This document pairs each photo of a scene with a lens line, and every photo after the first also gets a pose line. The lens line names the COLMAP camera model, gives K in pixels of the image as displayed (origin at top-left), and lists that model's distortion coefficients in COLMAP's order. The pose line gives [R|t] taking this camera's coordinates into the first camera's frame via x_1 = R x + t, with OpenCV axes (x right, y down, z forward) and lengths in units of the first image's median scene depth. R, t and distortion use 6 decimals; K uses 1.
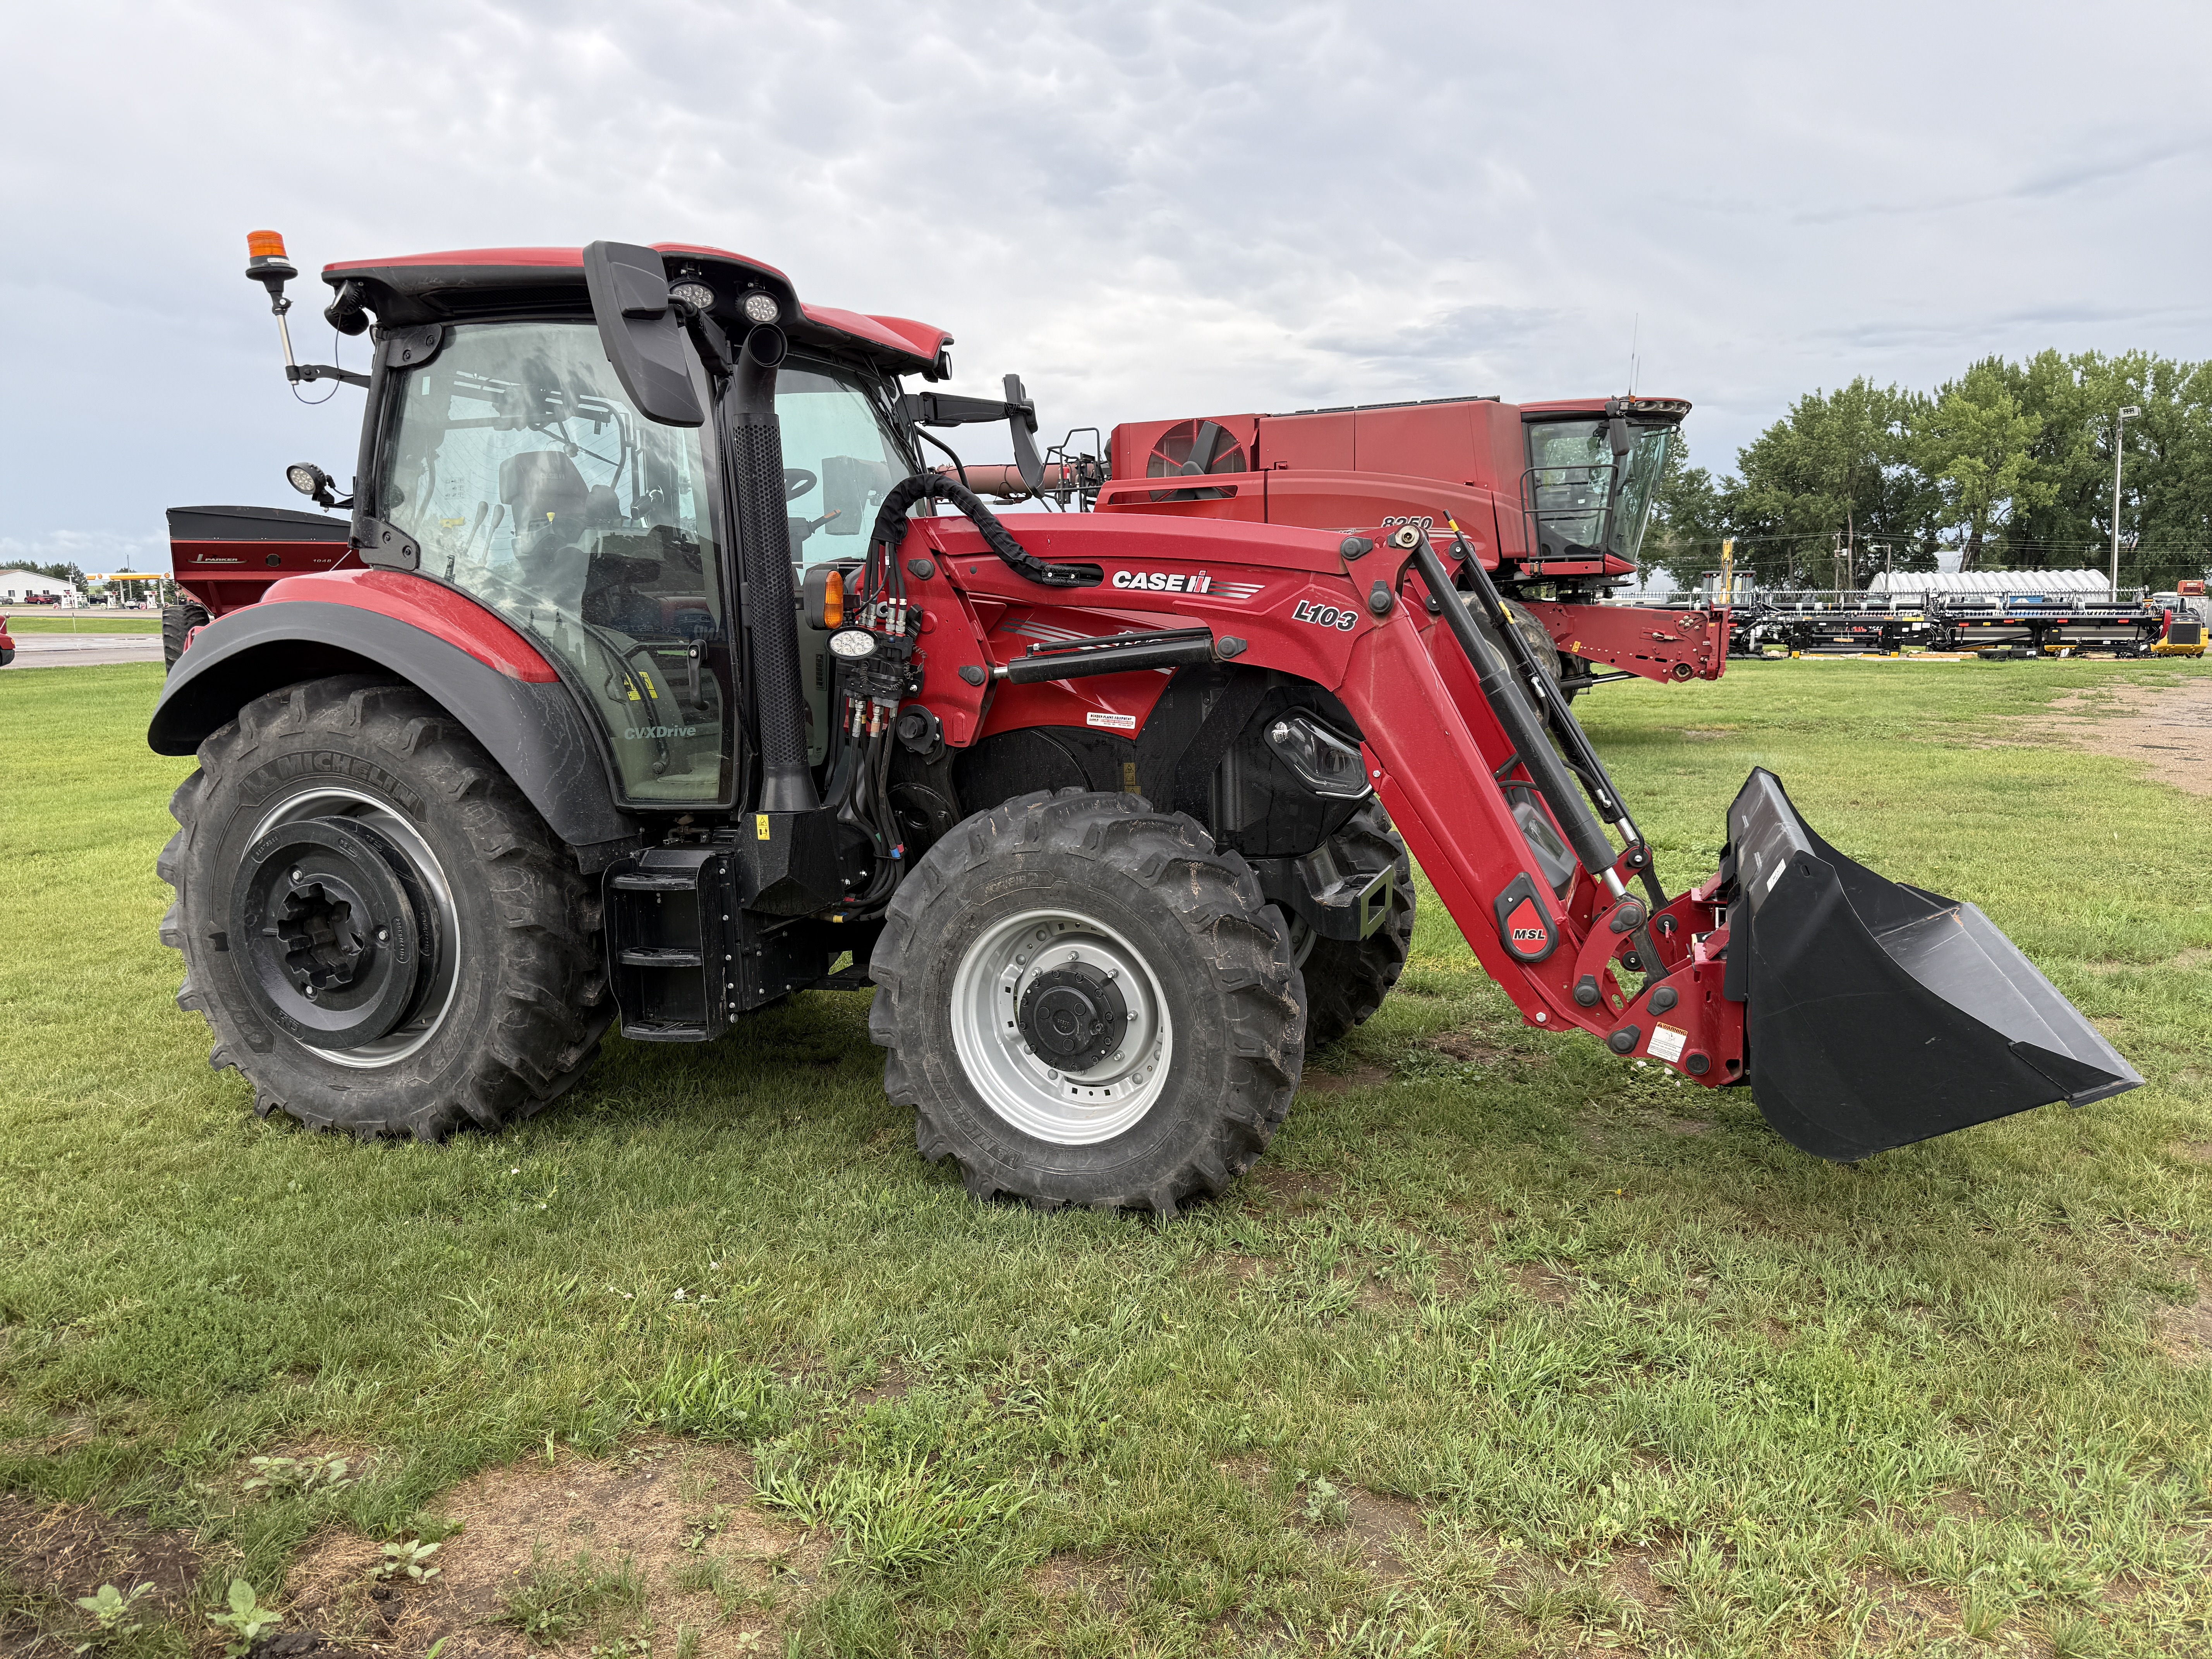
lens RADIAL K [[1541.0, 0, 1099.4], [0, 1541.0, 825.6], [0, 0, 1]] dist [0.159307, -0.240940]
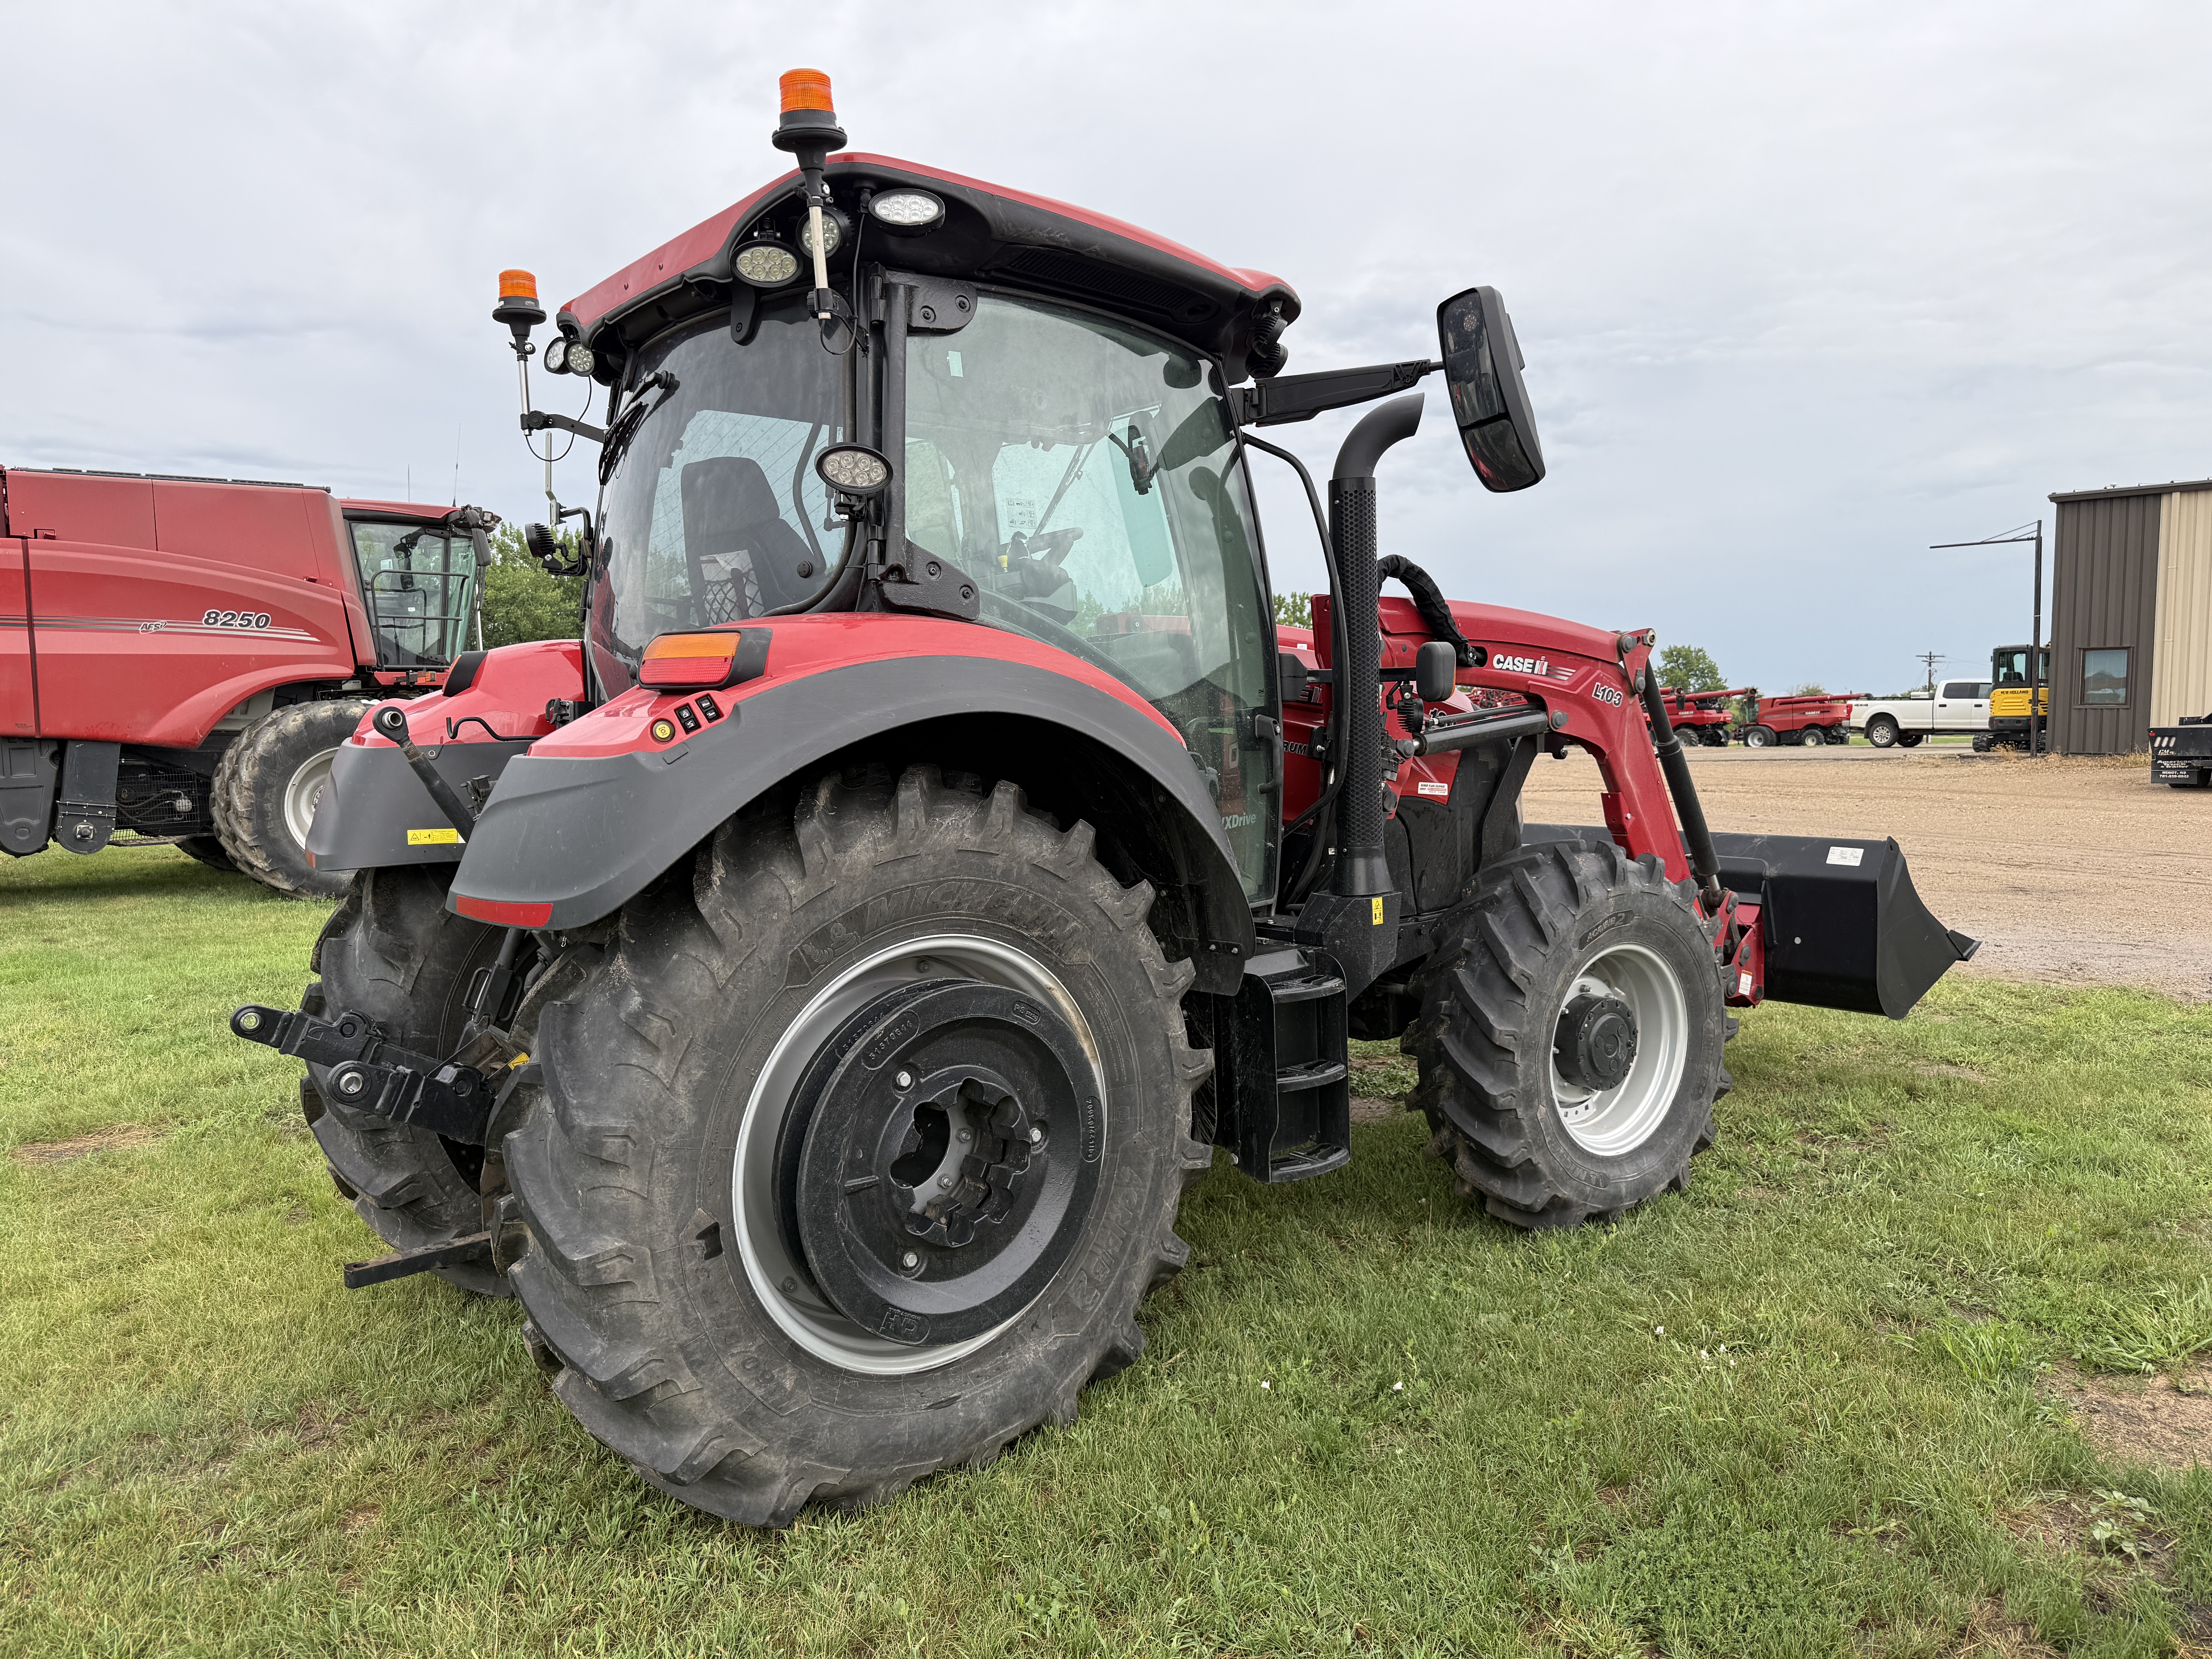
lens RADIAL K [[1560.7, 0, 1108.3], [0, 1560.7, 821.5], [0, 0, 1]] dist [0.070868, -0.086785]
pose [[0.525754, -0.049262, 0.849209, -1.053876], [0.120404, 0.992580, -0.016964, -0.054061], [-0.842072, 0.111167, 0.527784, 0.608958]]
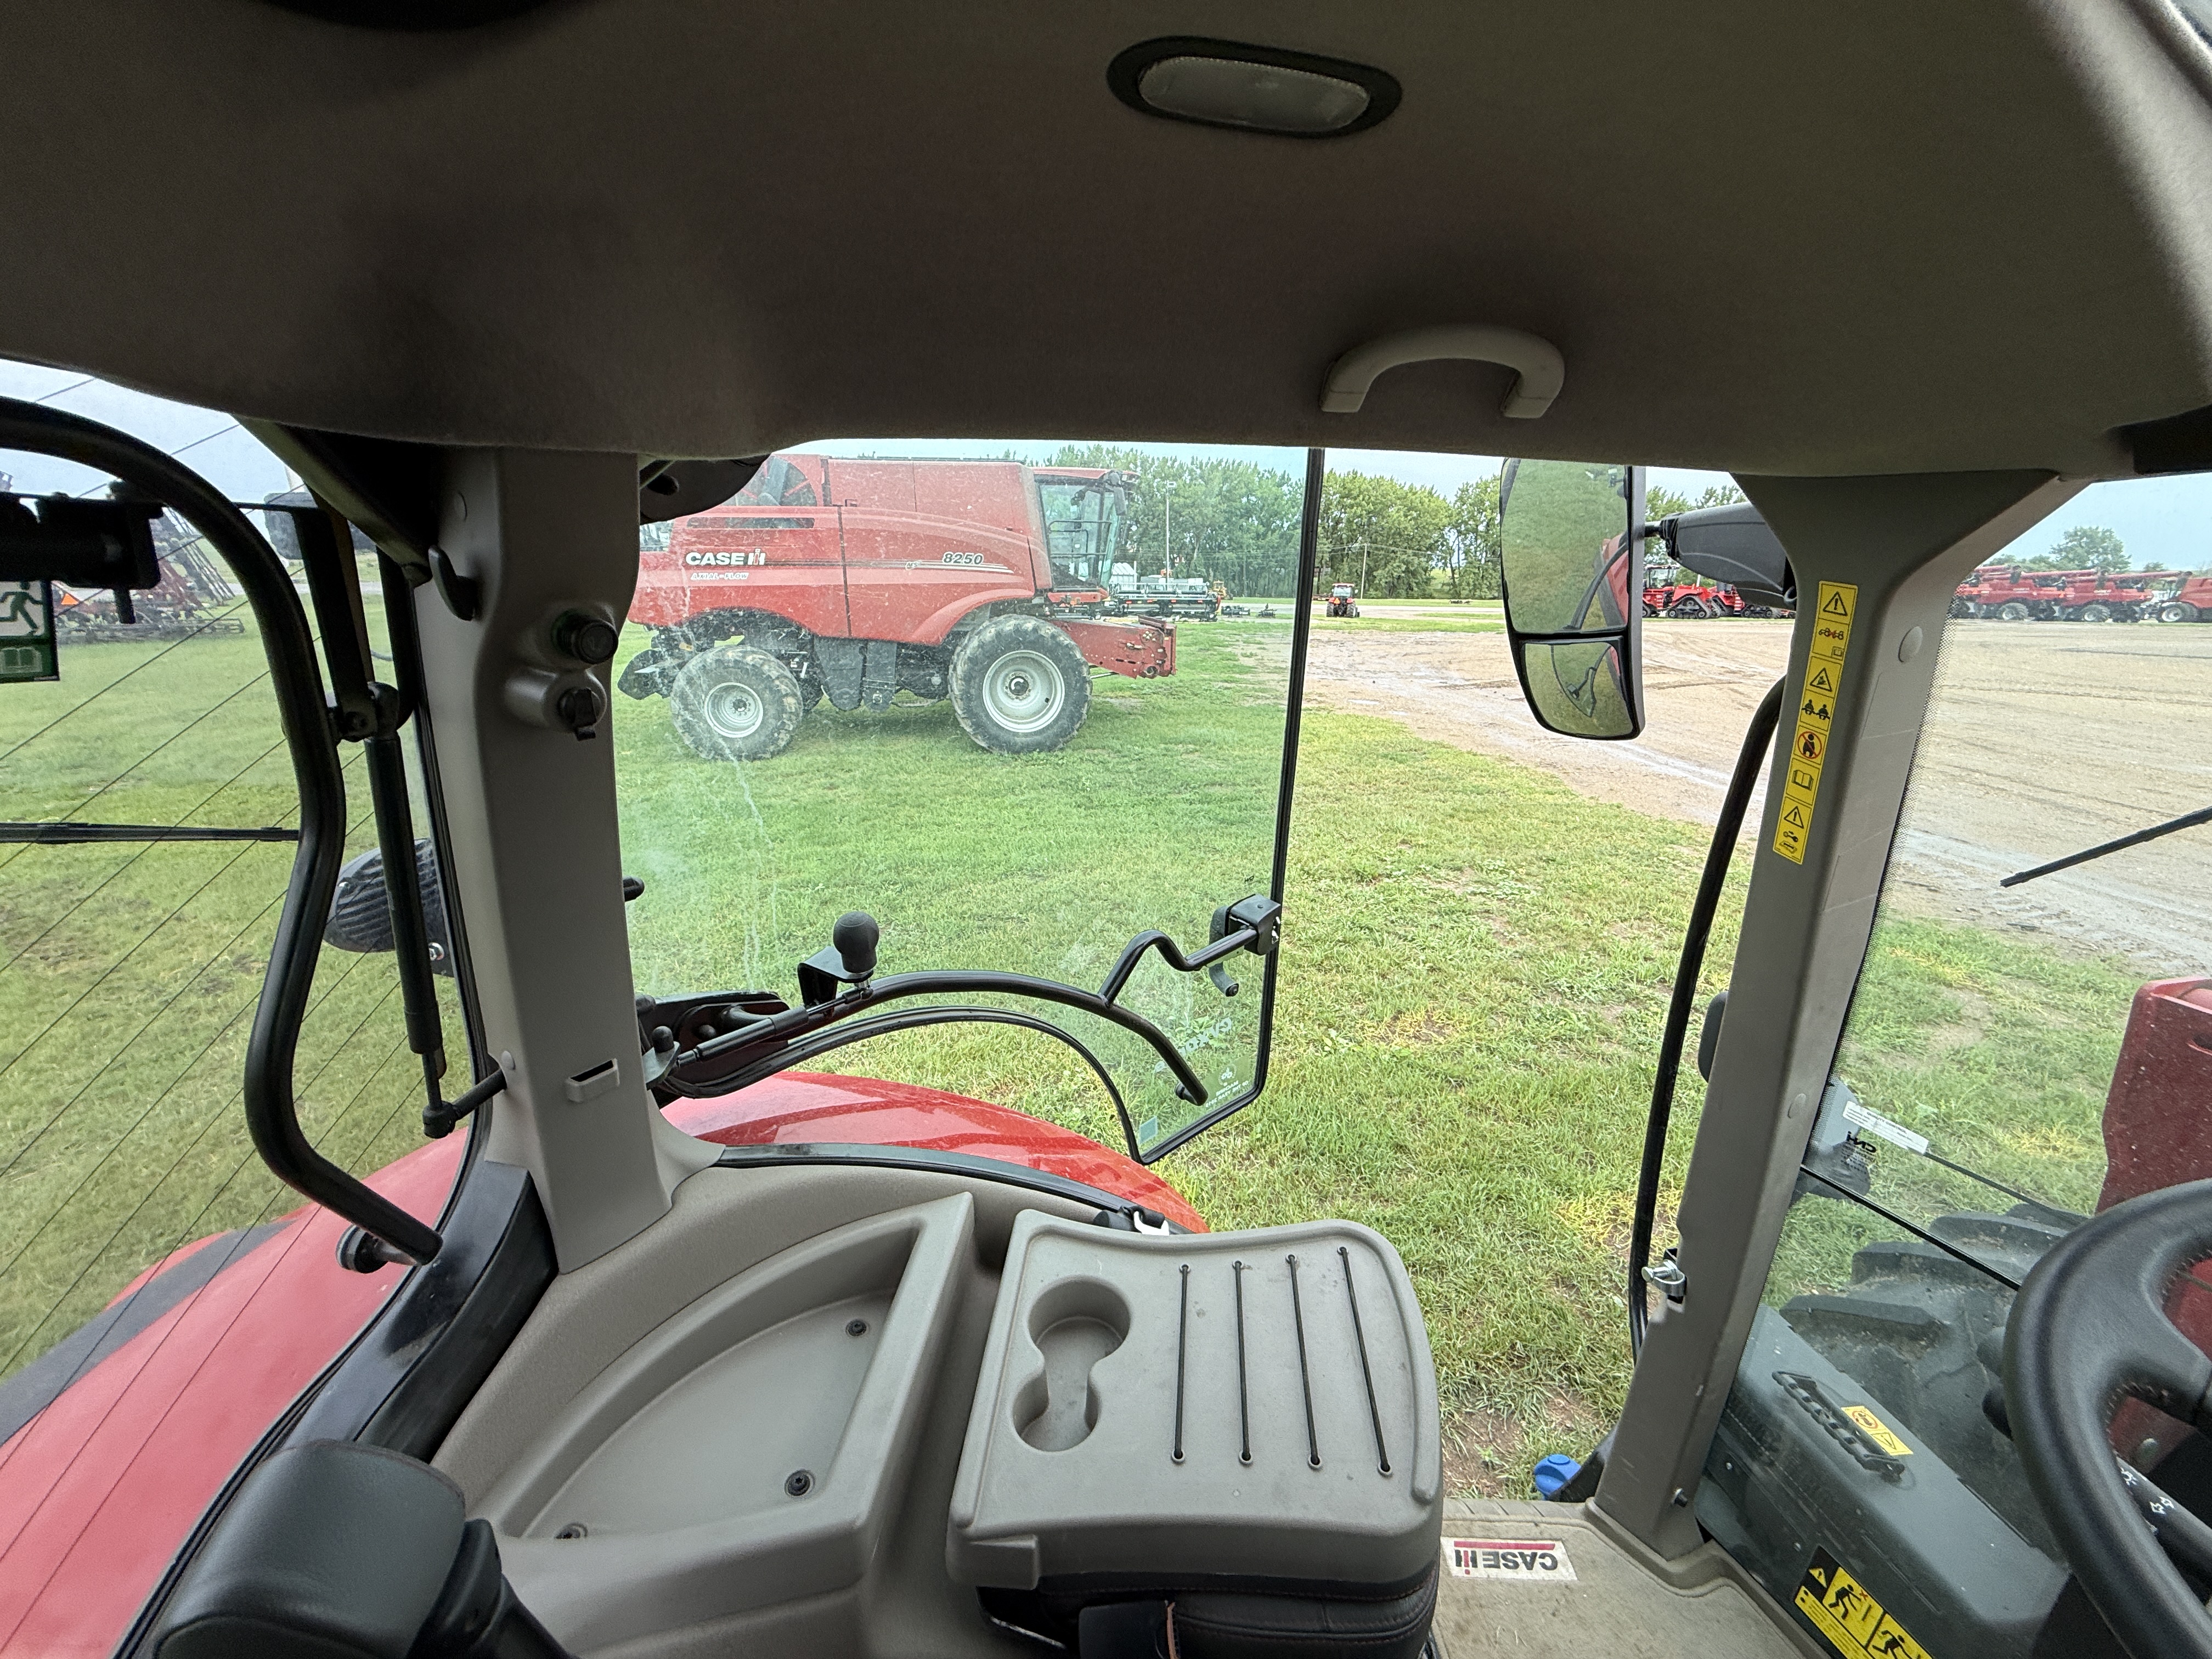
lens RADIAL K [[886.2, 0, 1100.1], [0, 886.2, 830.0], [0, 0, 1]] dist [-0.000602, 0.000103]
pose [[0.846360, -0.132788, 0.515792, -0.391312], [0.056797, 0.985402, 0.160488, -0.320028], [-0.529574, -0.106535, 0.841547, 1.172699]]
